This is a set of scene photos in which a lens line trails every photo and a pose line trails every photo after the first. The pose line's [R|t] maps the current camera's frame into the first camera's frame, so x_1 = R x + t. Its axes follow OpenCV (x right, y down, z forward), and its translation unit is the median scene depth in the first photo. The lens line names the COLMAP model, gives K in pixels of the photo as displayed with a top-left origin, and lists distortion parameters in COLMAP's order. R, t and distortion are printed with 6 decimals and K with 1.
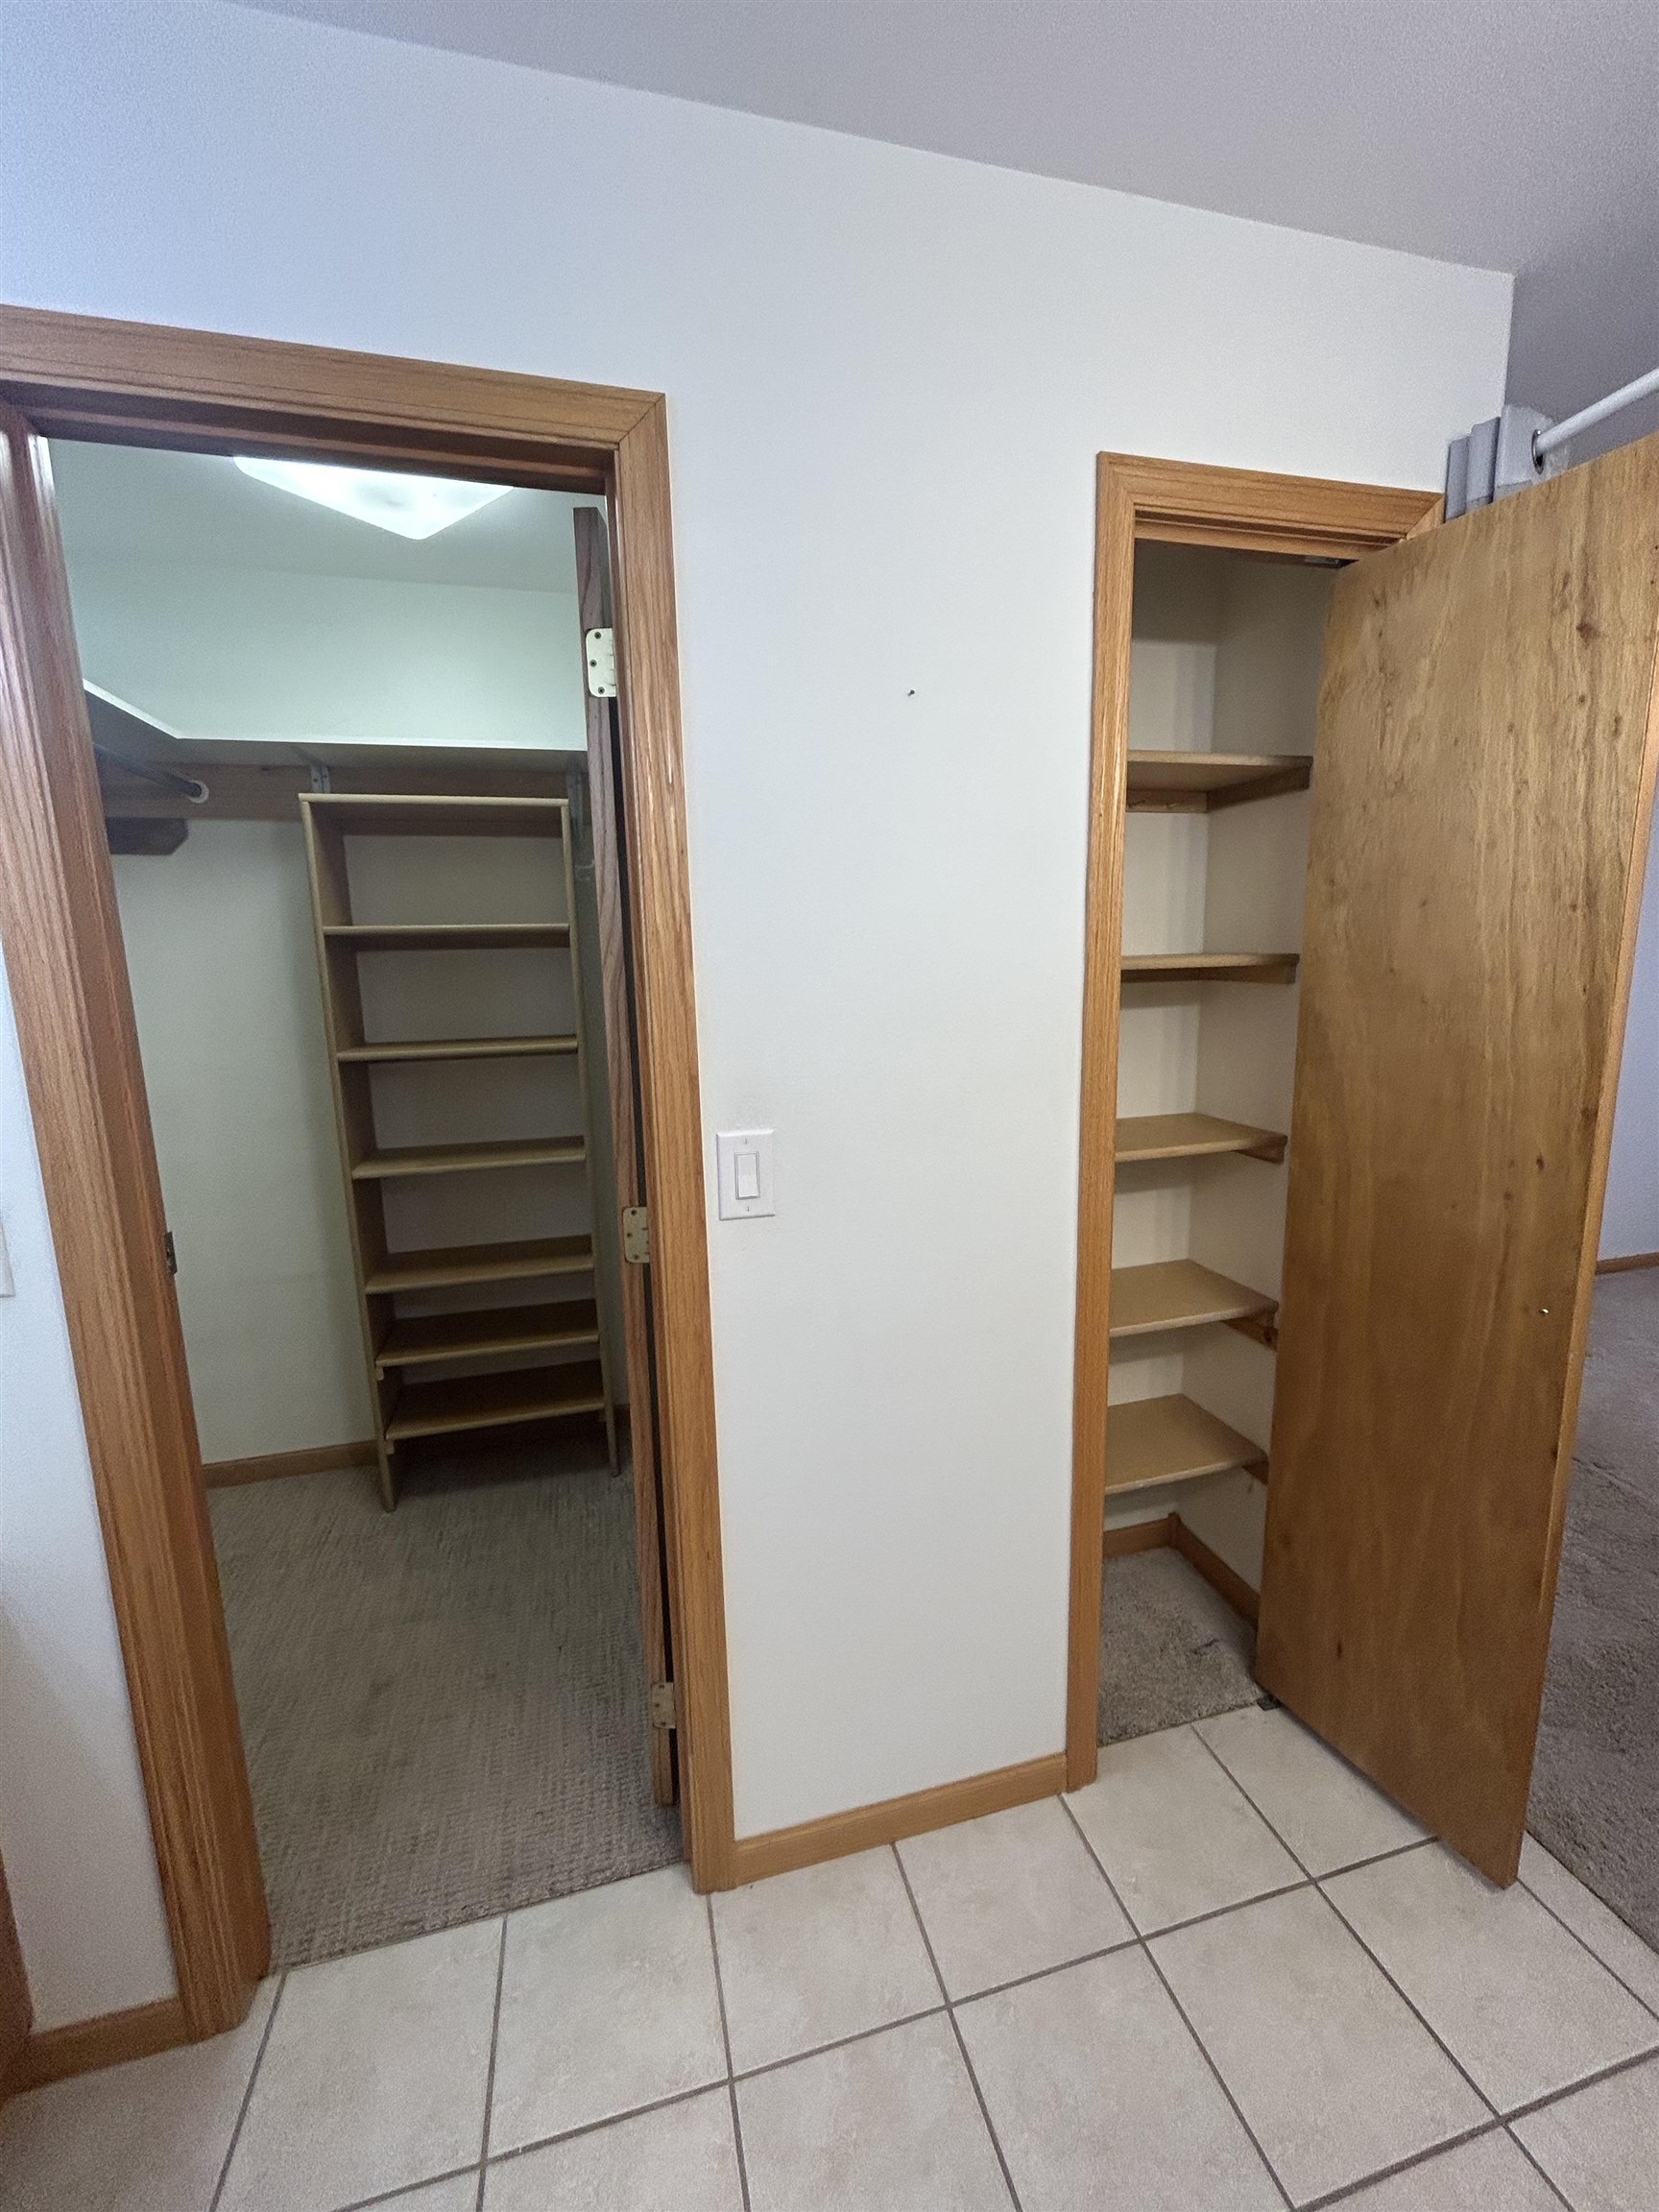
lens RADIAL K [[902.2, 0, 832.3], [0, 902.2, 1117.7], [0, 0, 1]] dist [0.000834, 0.000335]
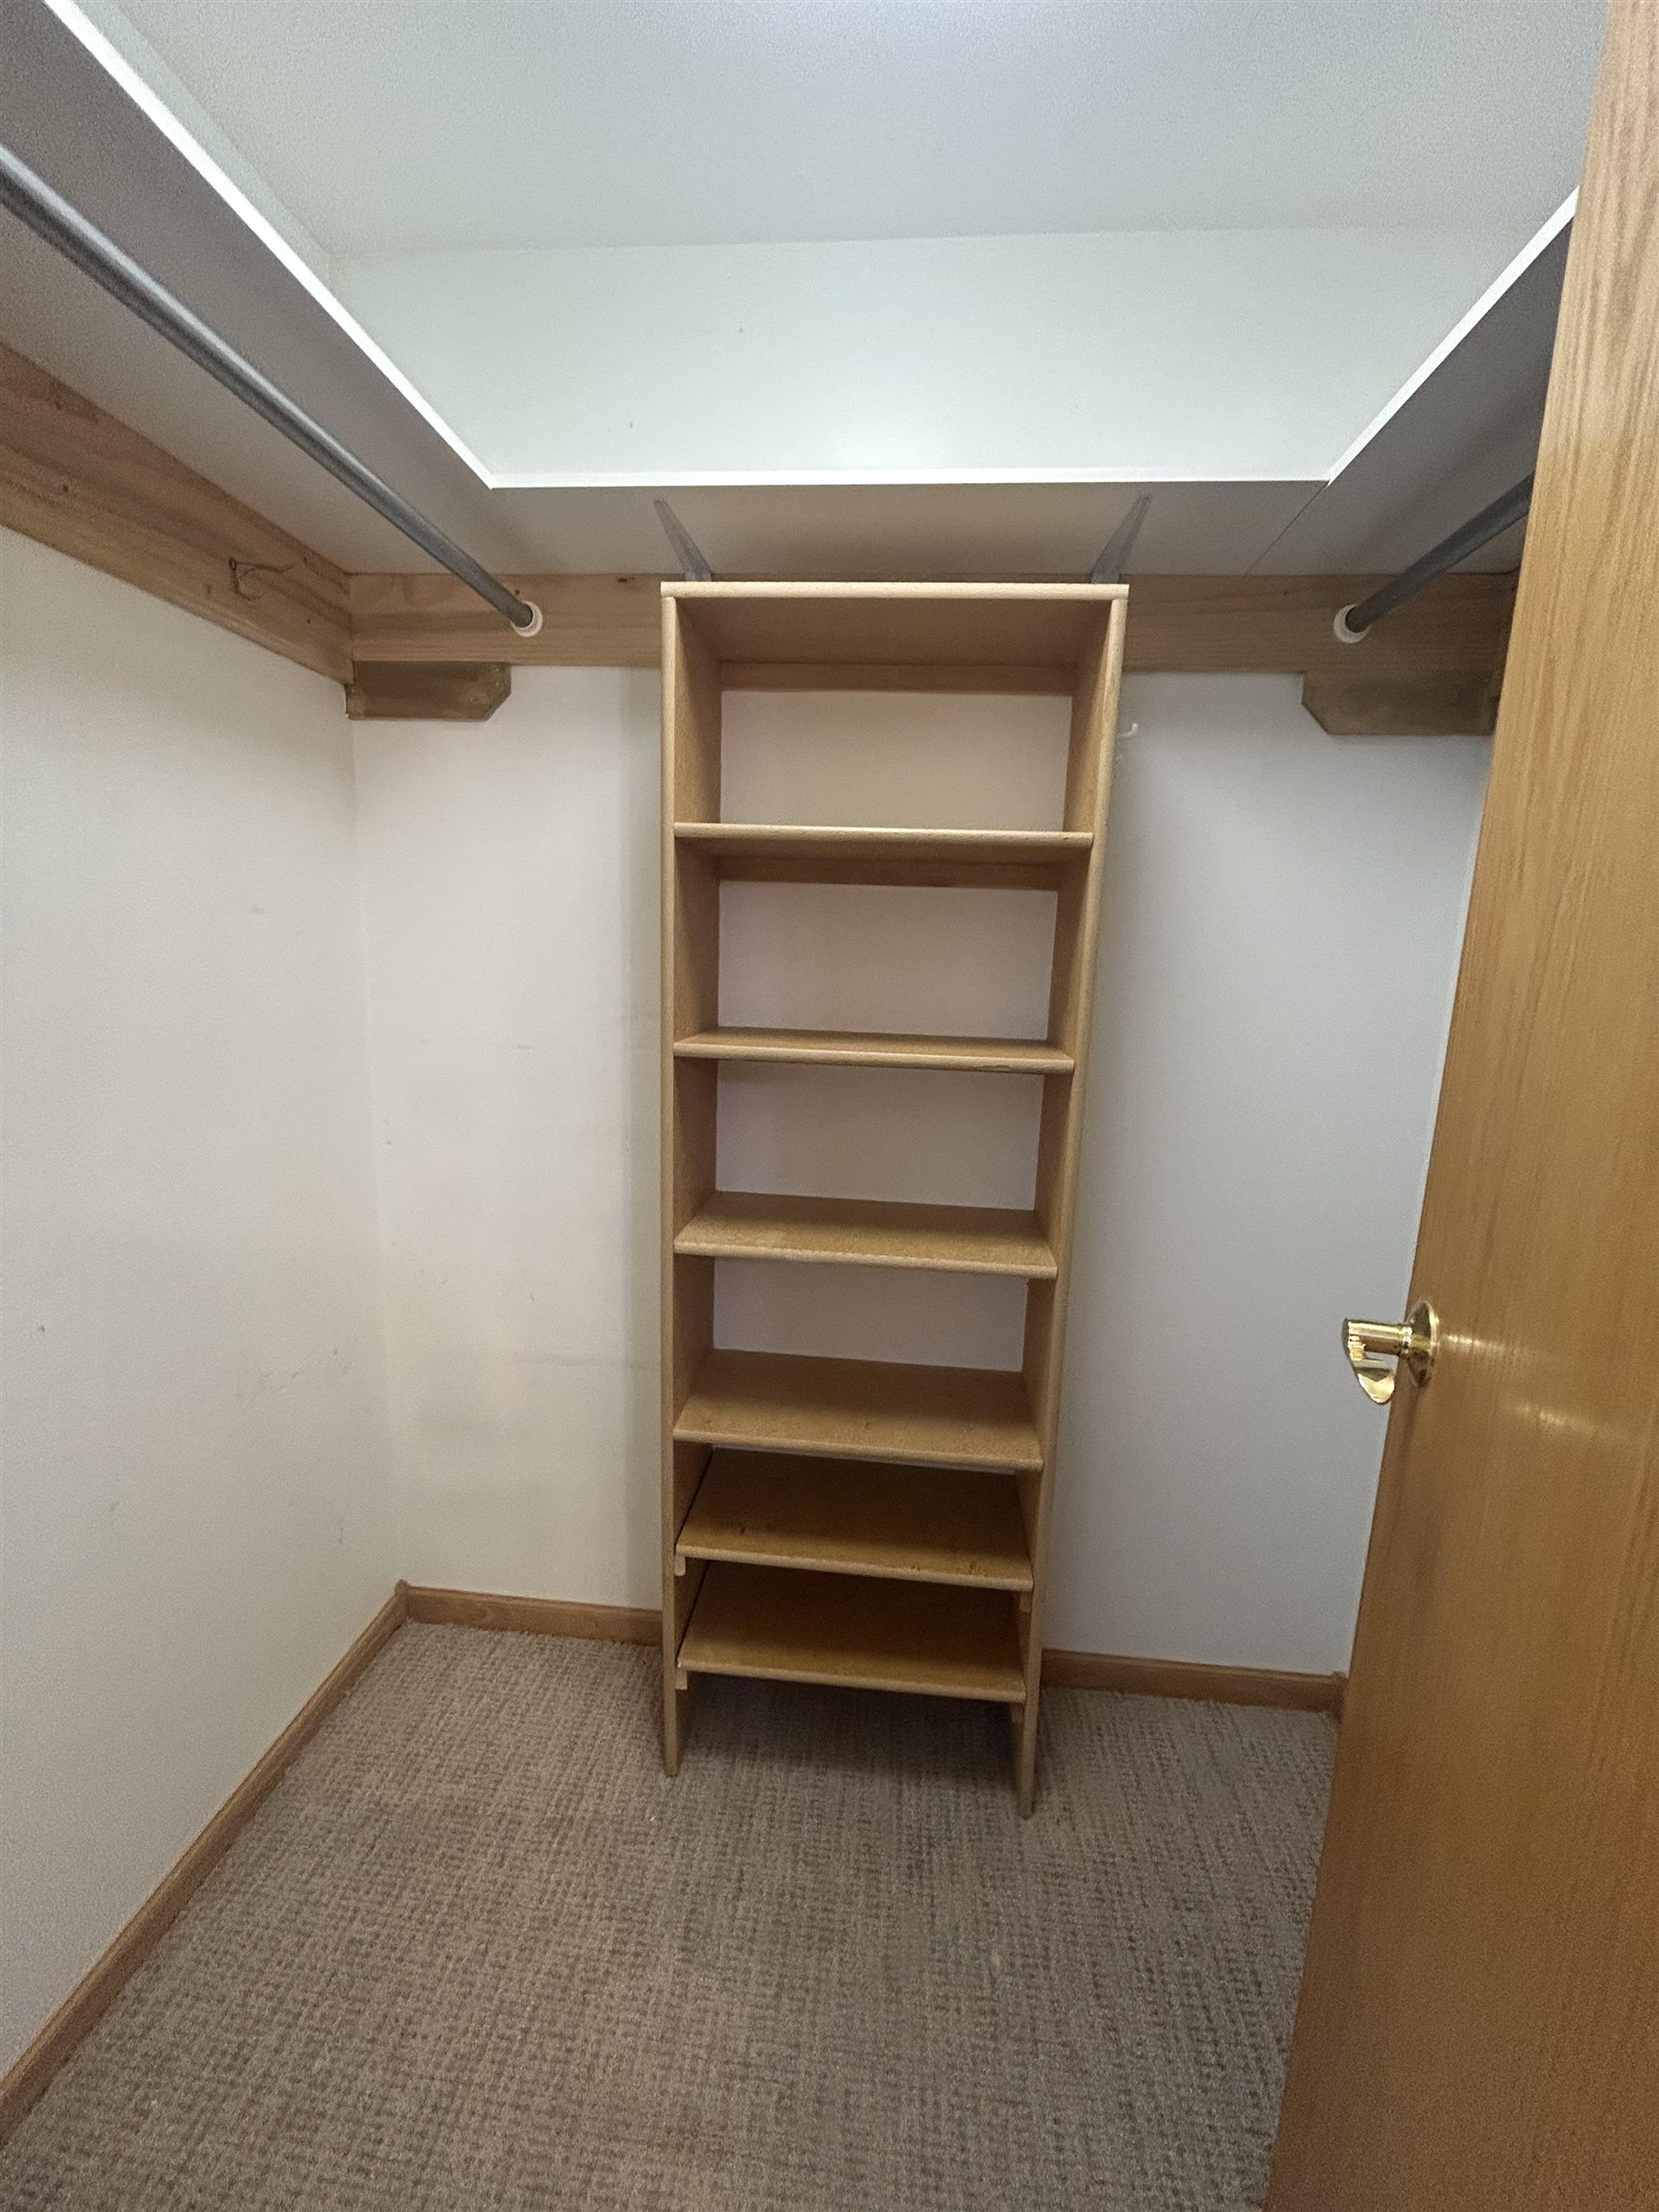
lens RADIAL K [[902.2, 0, 837.2], [0, 902.2, 1106.7], [0, 0, 1]] dist [0.000834, 0.000335]
pose [[0.938790, 0.111018, -0.326111, -0.241418], [-0.112018, 0.993581, 0.015775, -0.048803], [0.325769, 0.021721, 0.945200, 0.459555]]
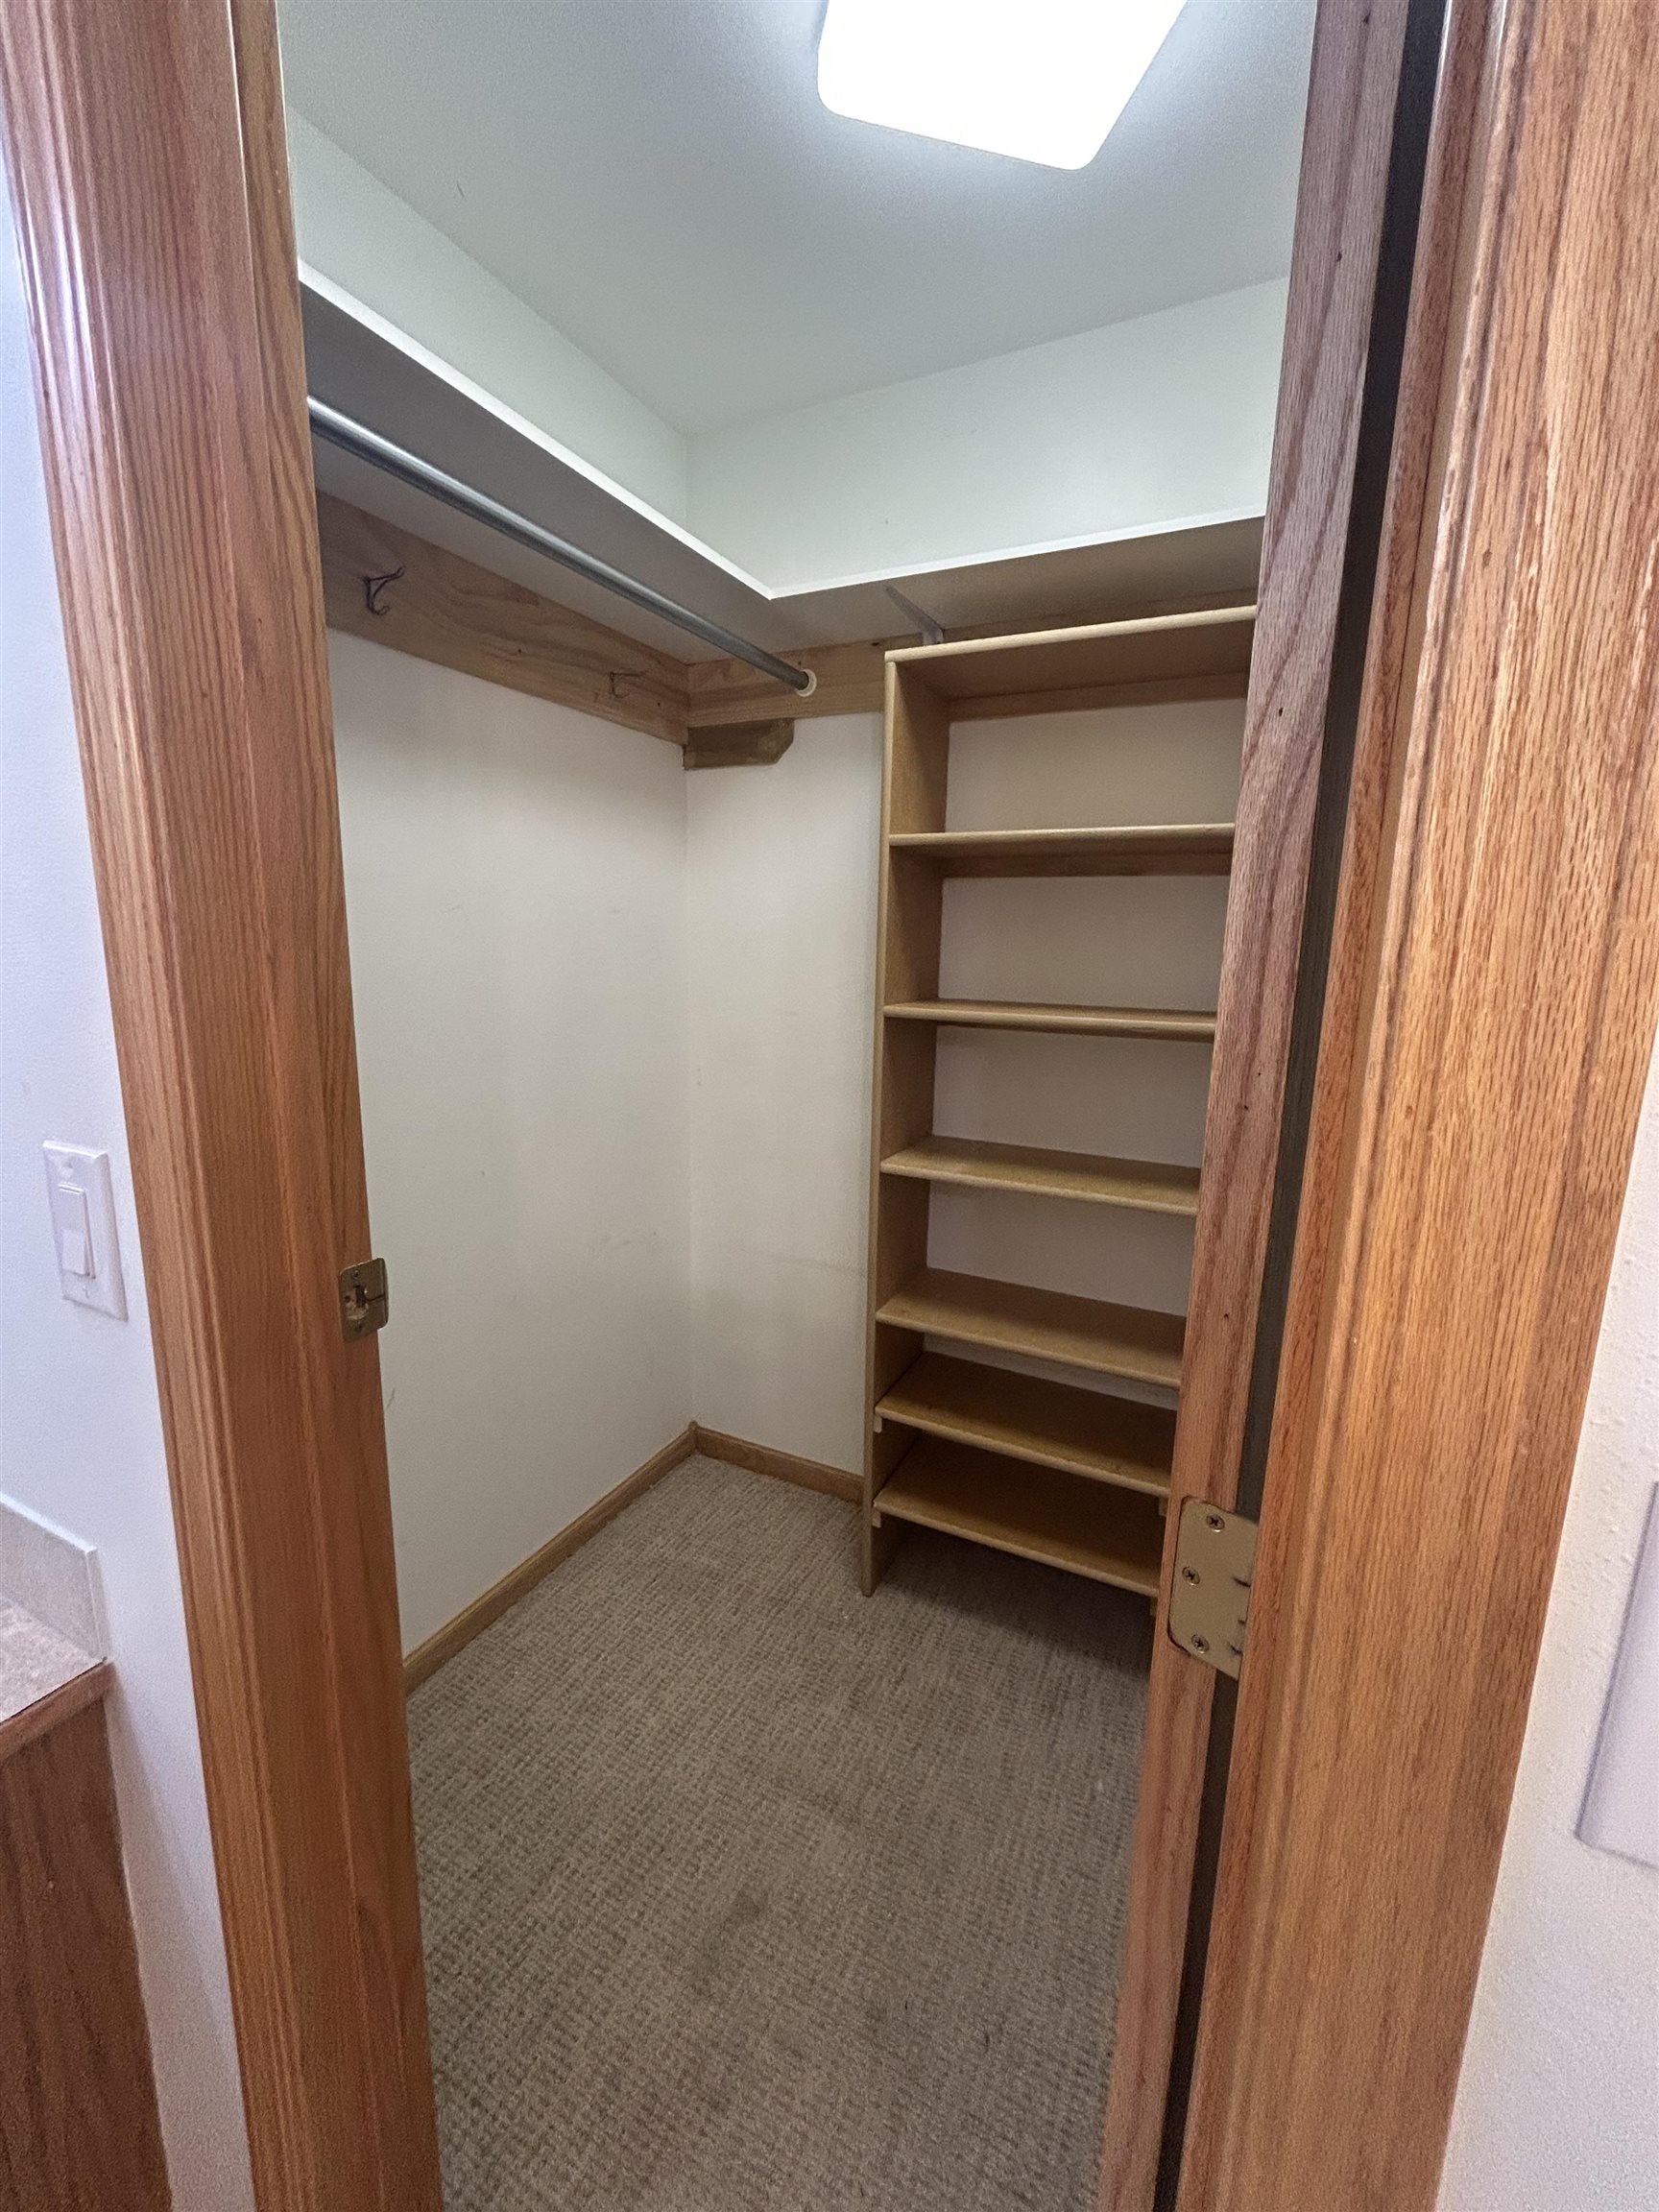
lens RADIAL K [[902.2, 0, 833.5], [0, 902.2, 1111.3], [0, 0, 1]] dist [0.000834, 0.000335]
pose [[0.751745, 0.159218, -0.639945, -0.080692], [-0.151602, 0.986150, 0.067267, -0.027130], [0.641791, 0.046449, 0.765471, 0.381968]]
